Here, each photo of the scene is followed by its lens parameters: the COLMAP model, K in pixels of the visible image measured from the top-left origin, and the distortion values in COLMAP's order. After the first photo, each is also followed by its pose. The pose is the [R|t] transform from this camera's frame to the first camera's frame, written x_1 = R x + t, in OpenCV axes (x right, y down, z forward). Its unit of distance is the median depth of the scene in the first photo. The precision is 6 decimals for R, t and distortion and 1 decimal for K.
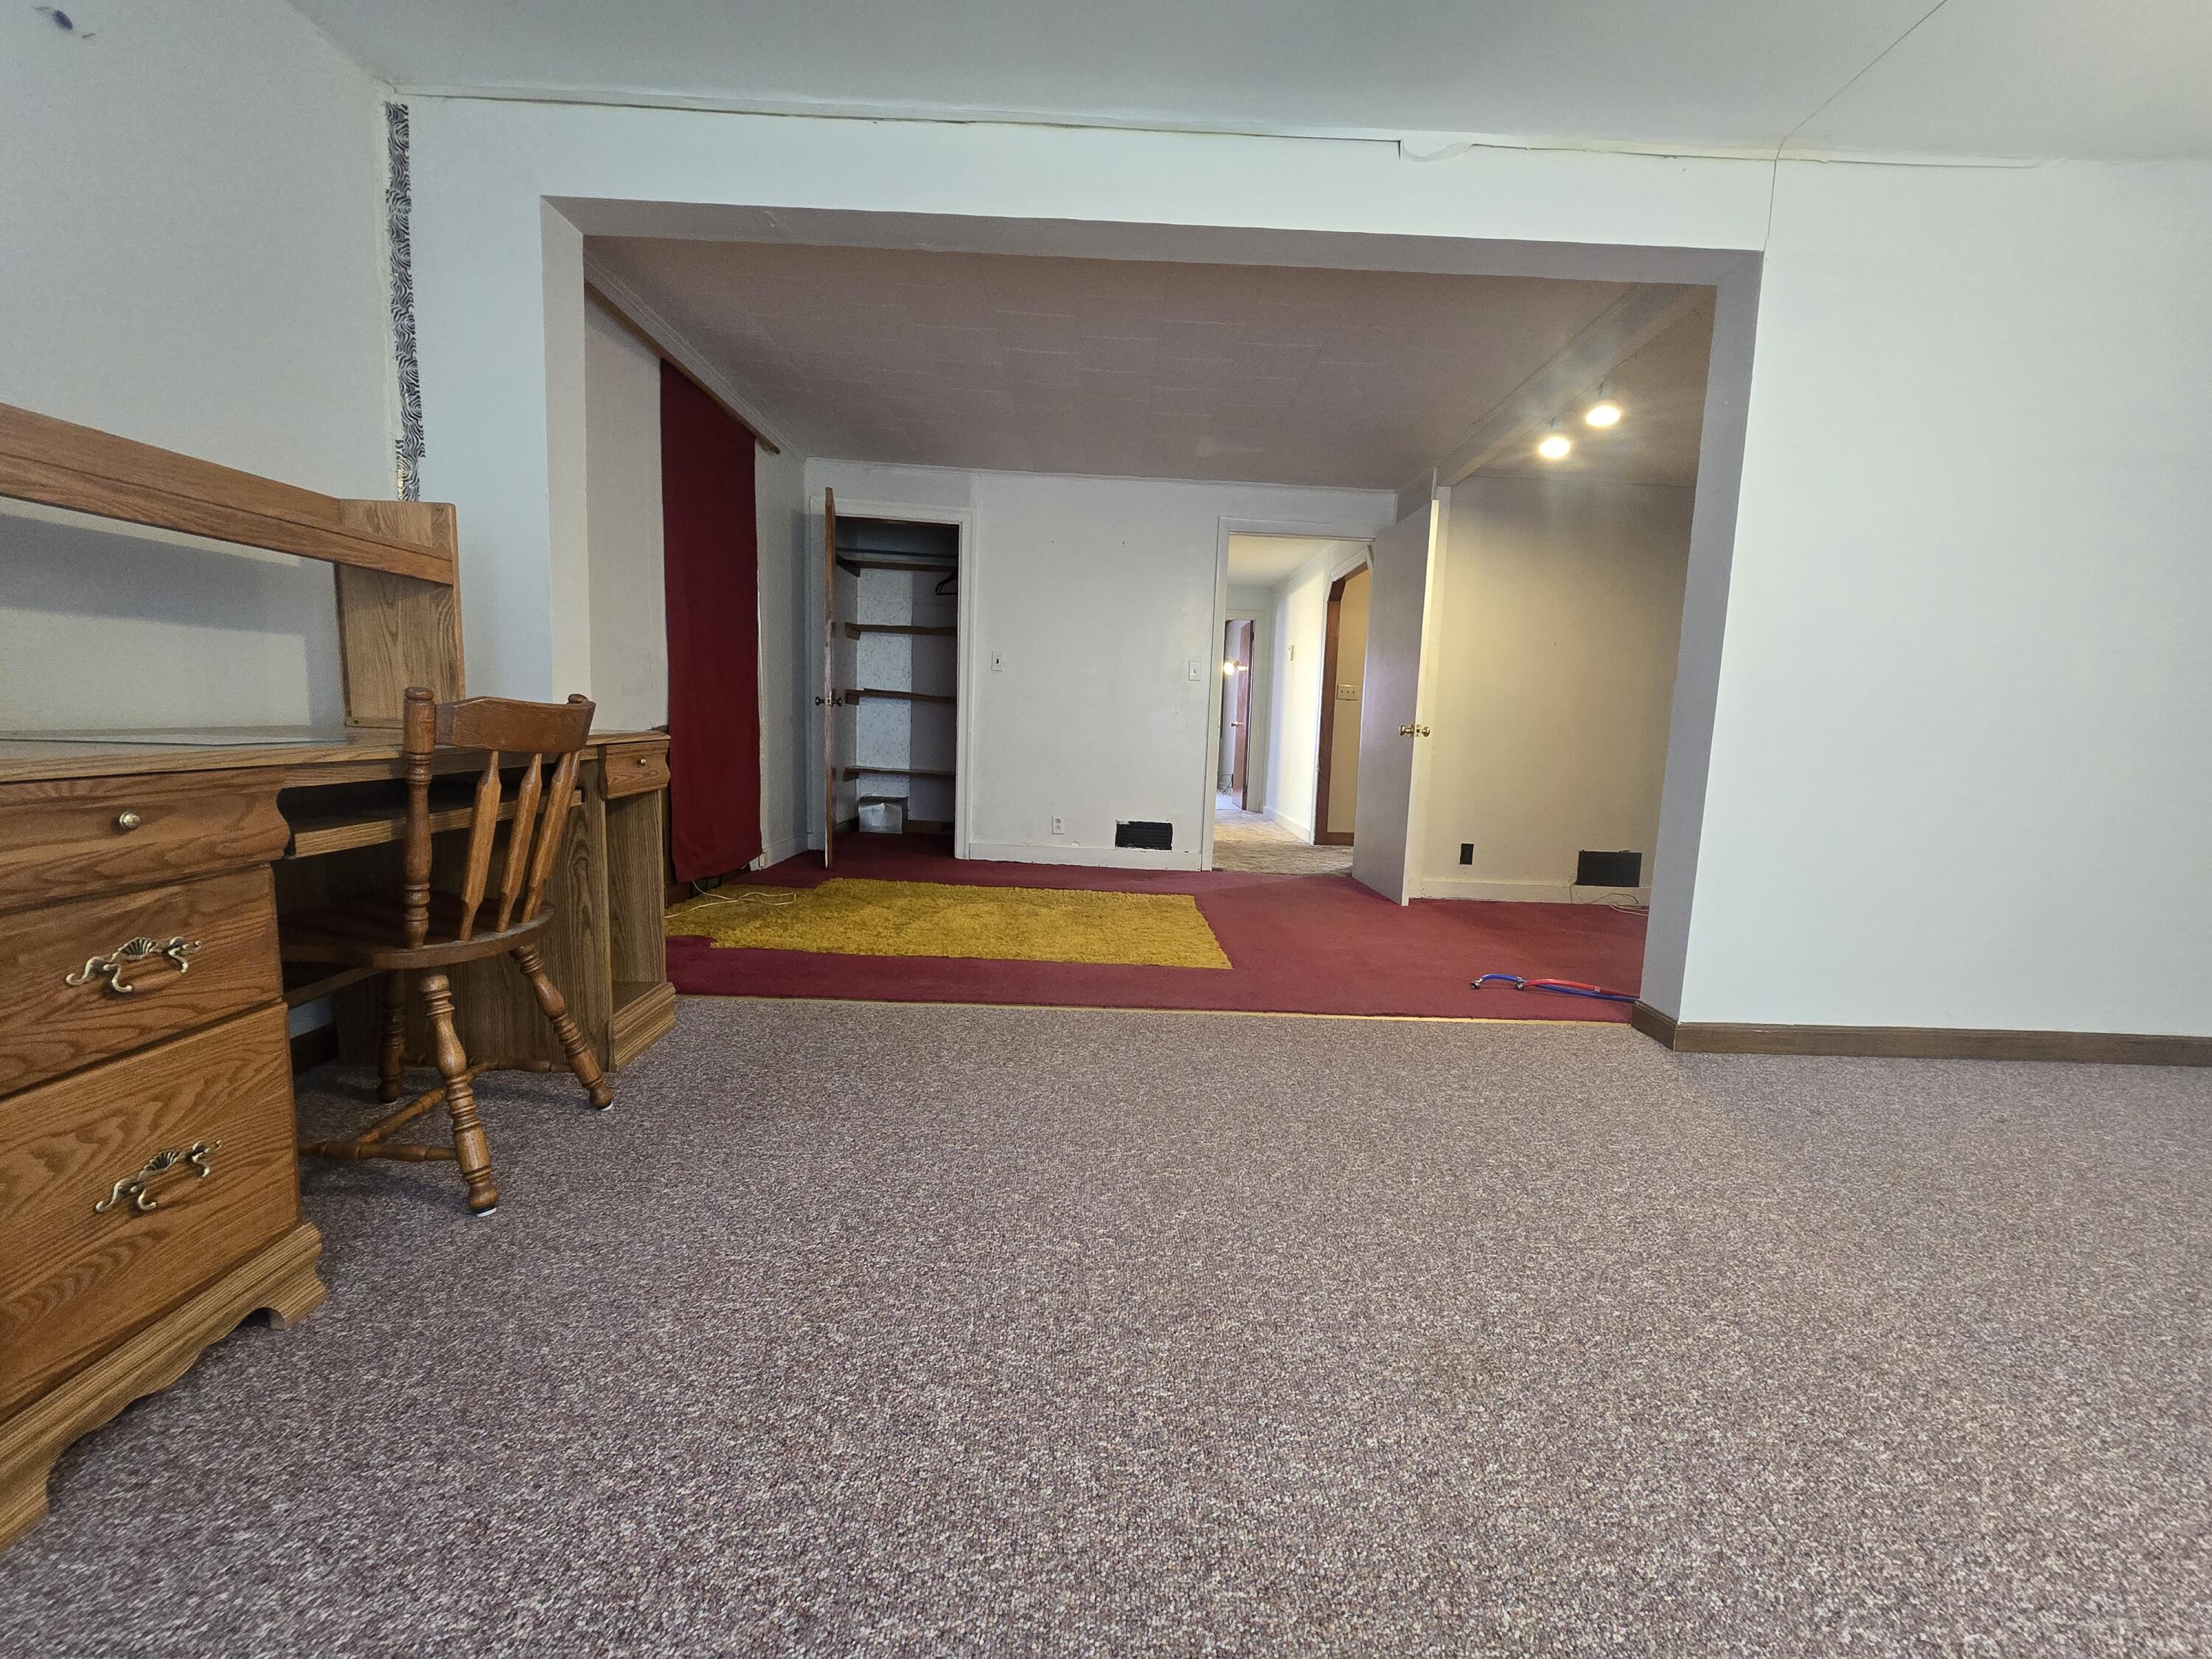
lens RADIAL K [[917.3, 0, 1119.3], [0, 917.3, 829.4], [0, 0, 1]] dist [-0.000298, -0.000057]
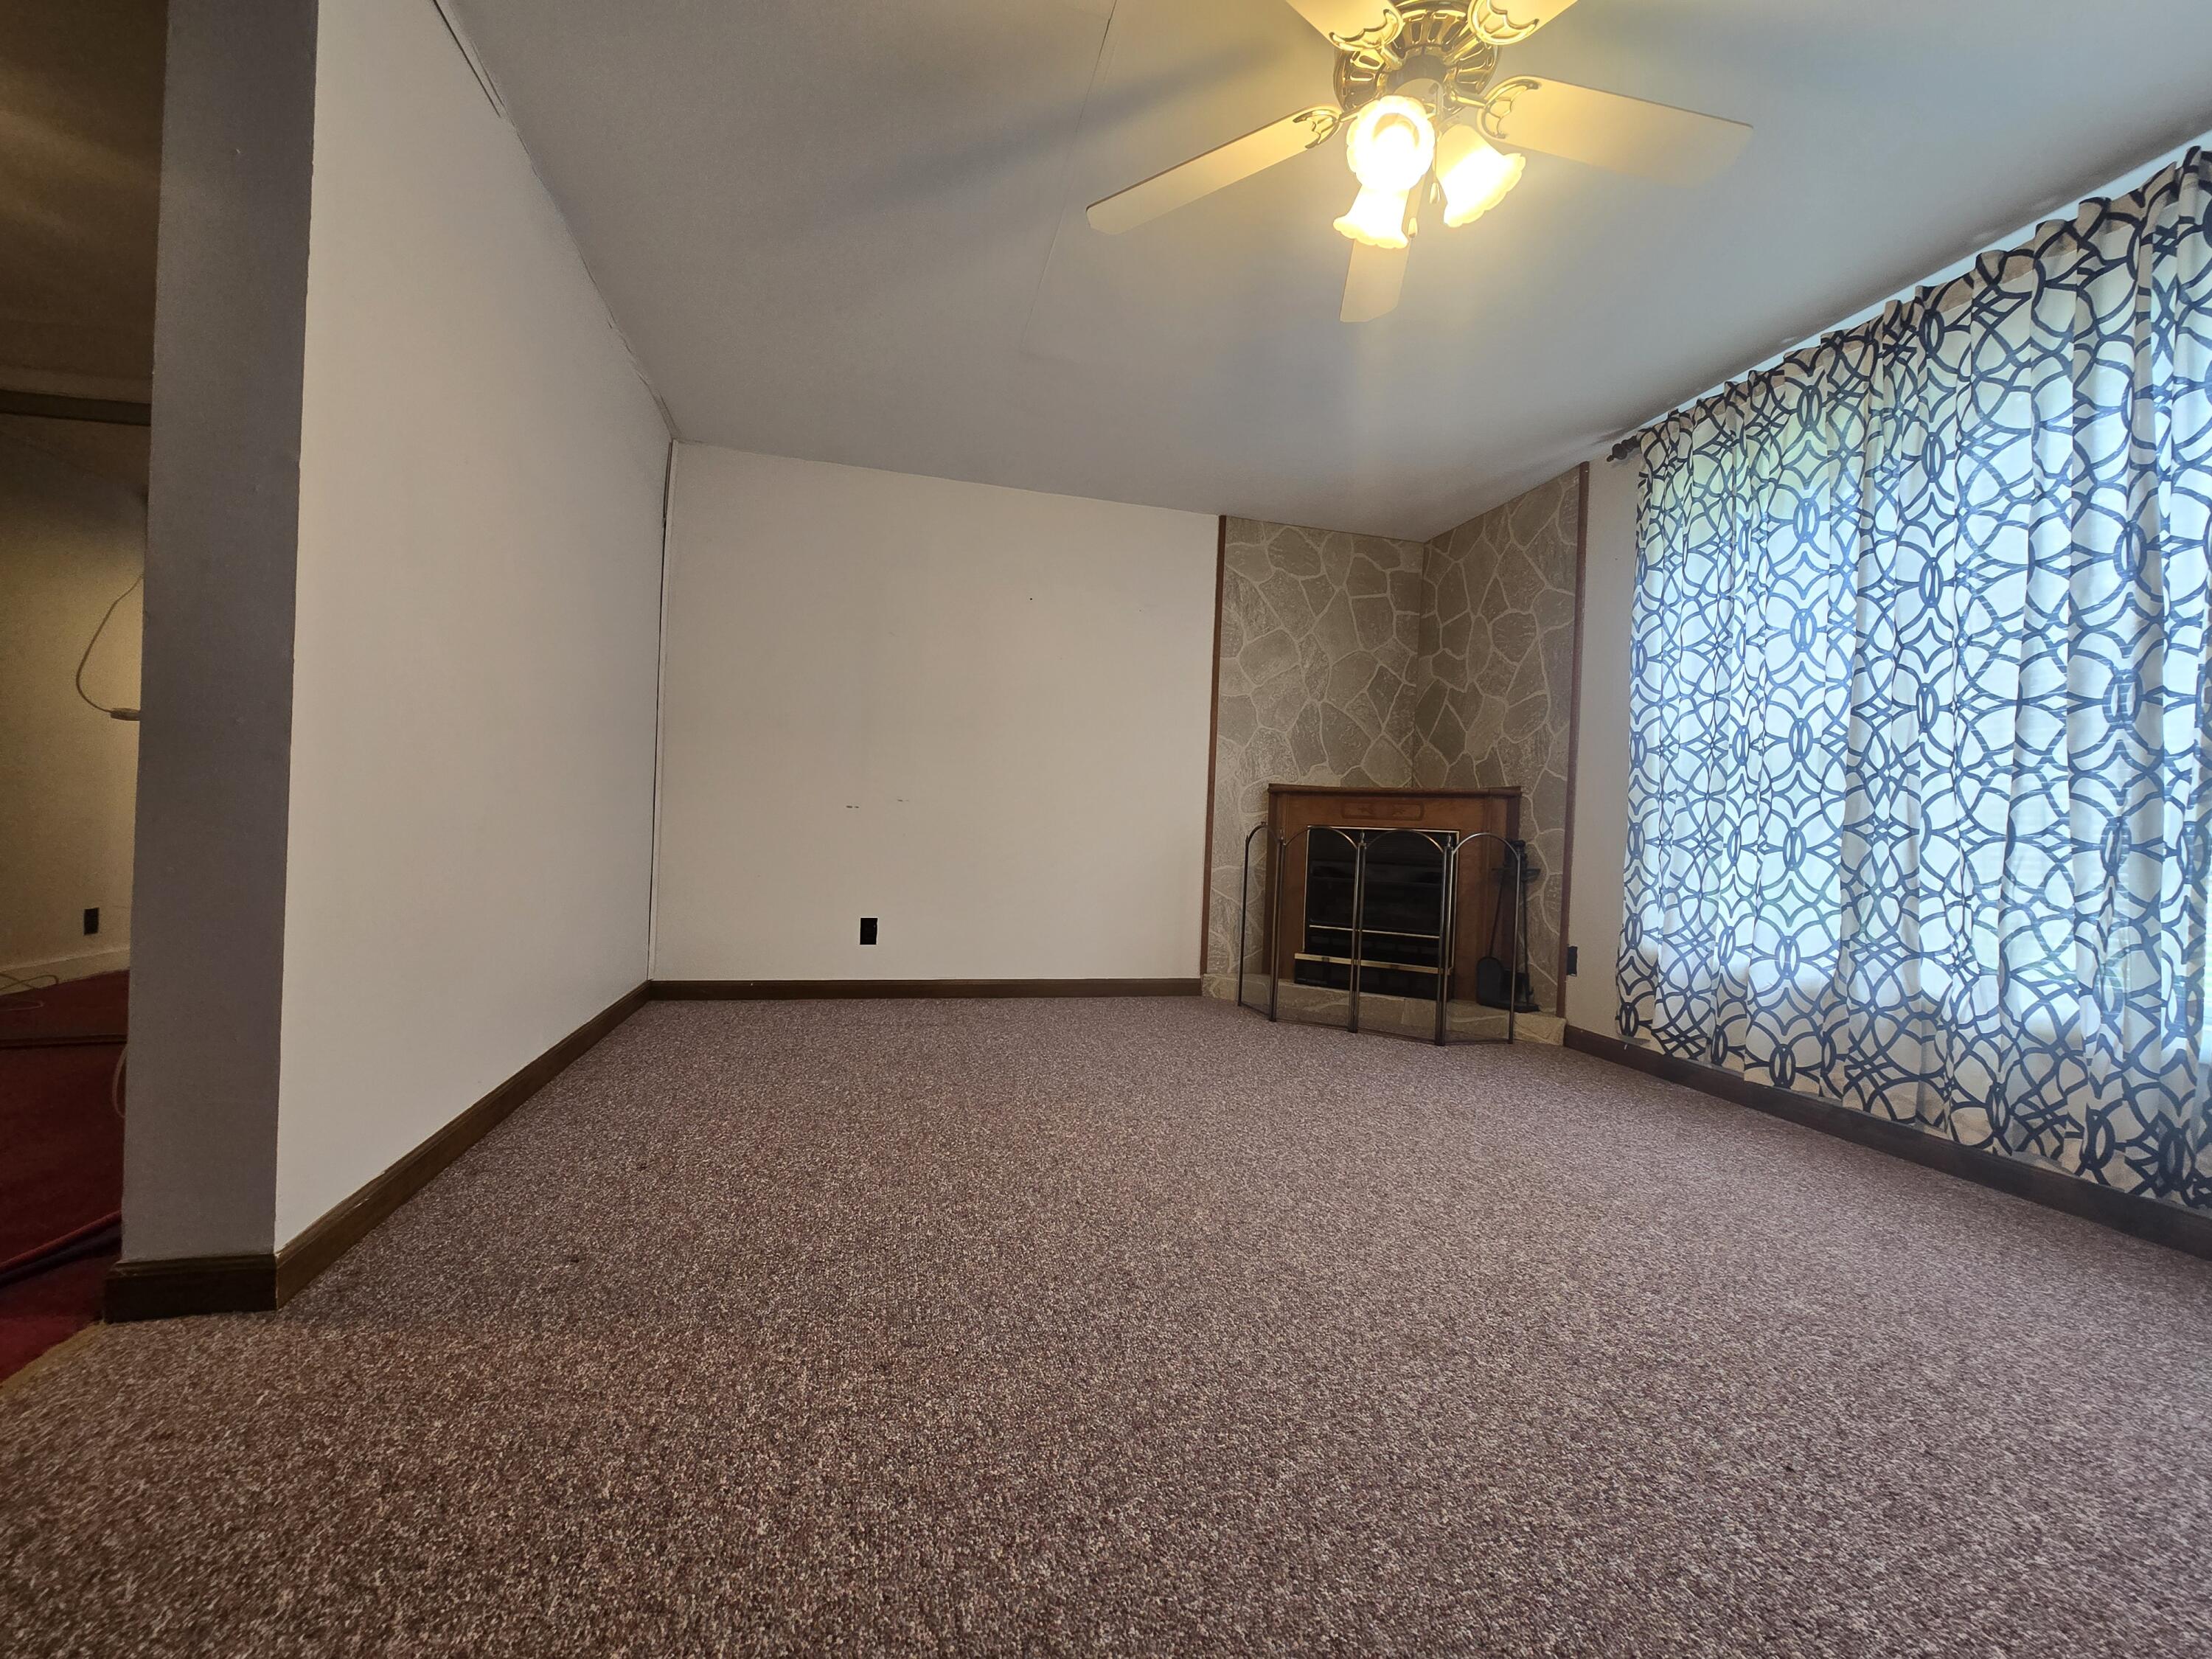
lens RADIAL K [[917.3, 0, 1119.3], [0, 917.3, 829.4], [0, 0, 1]] dist [-0.000298, -0.000057]
pose [[-0.247028, -0.047129, 0.967862, -0.025103], [0.070339, 0.995310, 0.066418, -0.039360], [-0.966452, 0.084486, -0.242554, 0.619048]]
